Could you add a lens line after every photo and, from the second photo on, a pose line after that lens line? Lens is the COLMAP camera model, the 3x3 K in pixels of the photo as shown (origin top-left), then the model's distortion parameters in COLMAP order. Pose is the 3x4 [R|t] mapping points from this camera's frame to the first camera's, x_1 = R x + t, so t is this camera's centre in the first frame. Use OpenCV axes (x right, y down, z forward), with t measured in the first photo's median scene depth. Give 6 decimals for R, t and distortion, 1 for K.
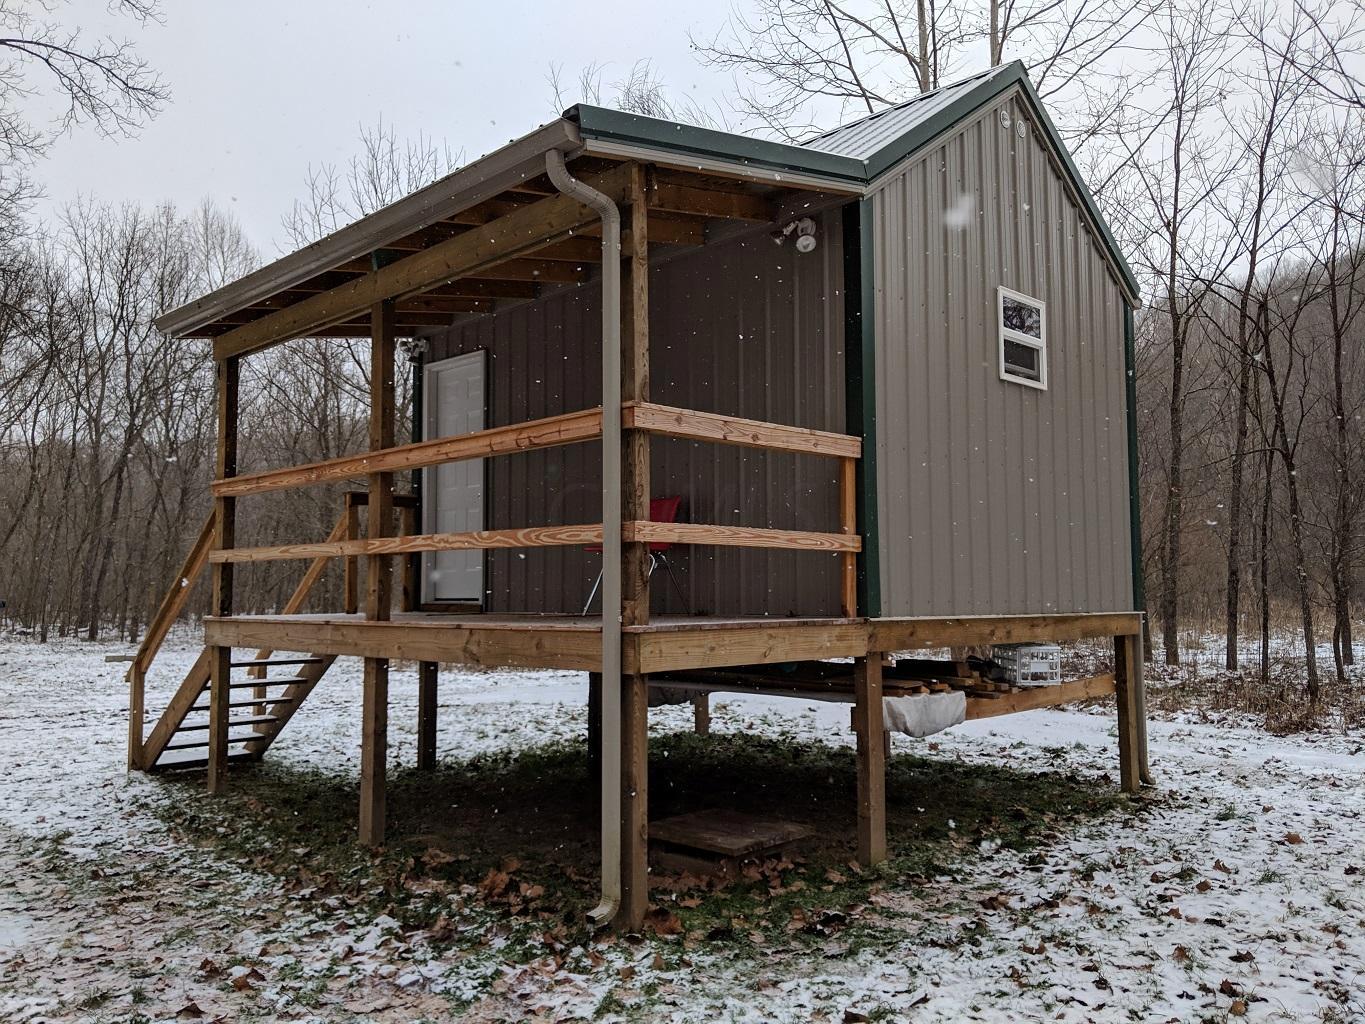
lens RADIAL K [[1081.6, 0, 673.9], [0, 1081.6, 512.3], [0, 0, 1]] dist [0.090570, -0.160499]
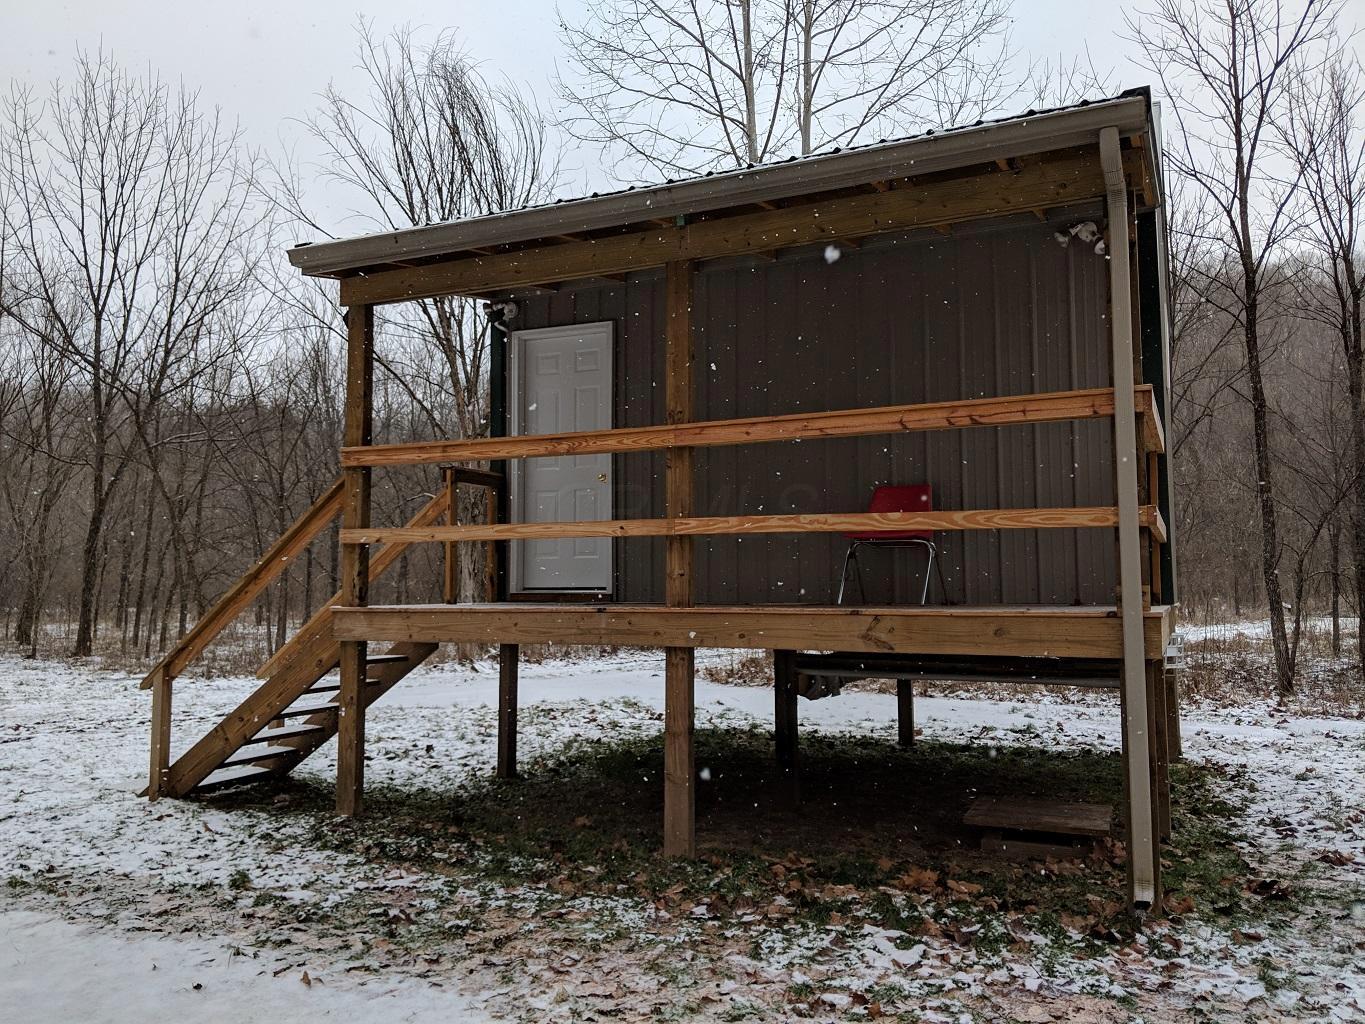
lens RADIAL K [[1081.6, 0, 673.9], [0, 1081.6, 512.3], [0, 0, 1]] dist [0.090570, -0.160499]
pose [[0.942209, 0.026431, 0.333981, -0.671508], [-0.025816, 0.999647, -0.006282, 0.027799], [-0.334029, -0.002703, 0.942559, 0.169465]]
